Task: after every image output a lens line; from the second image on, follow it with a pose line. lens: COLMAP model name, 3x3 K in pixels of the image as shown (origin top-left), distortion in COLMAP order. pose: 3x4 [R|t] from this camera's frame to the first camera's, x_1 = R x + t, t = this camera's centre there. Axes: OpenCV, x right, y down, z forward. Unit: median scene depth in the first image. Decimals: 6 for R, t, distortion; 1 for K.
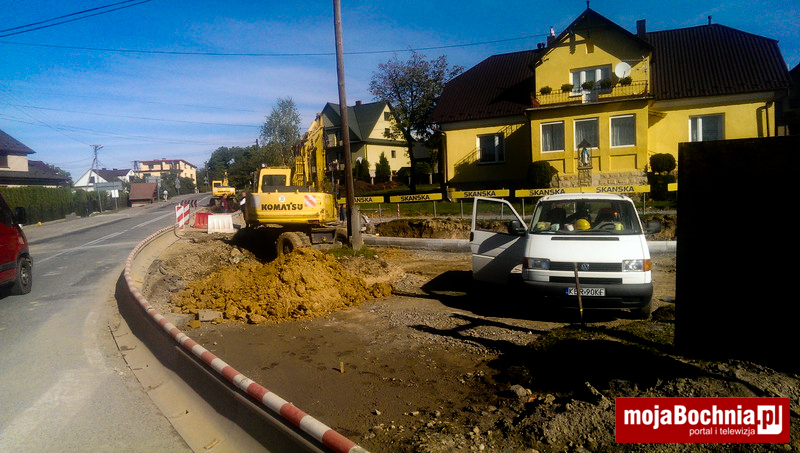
lens RADIAL K [[562.5, 0, 400.0], [0, 562.5, 228.1], [0, 0, 1]] dist [0.037618, -0.071987]
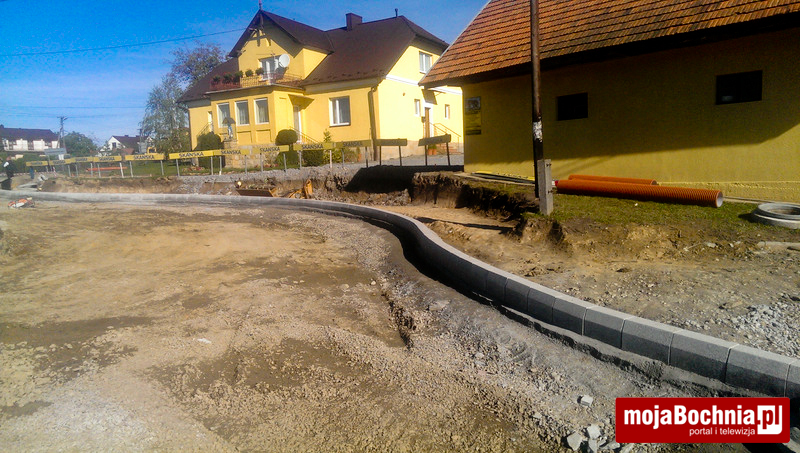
lens RADIAL K [[562.5, 0, 406.7], [0, 562.5, 228.5], [0, 0, 1]] dist [0.037618, -0.071987]
pose [[0.988991, 0.028506, -0.145205, 0.818944], [-0.019874, 0.997967, 0.060560, 0.006512], [0.146636, -0.057007, 0.987547, -0.190672]]
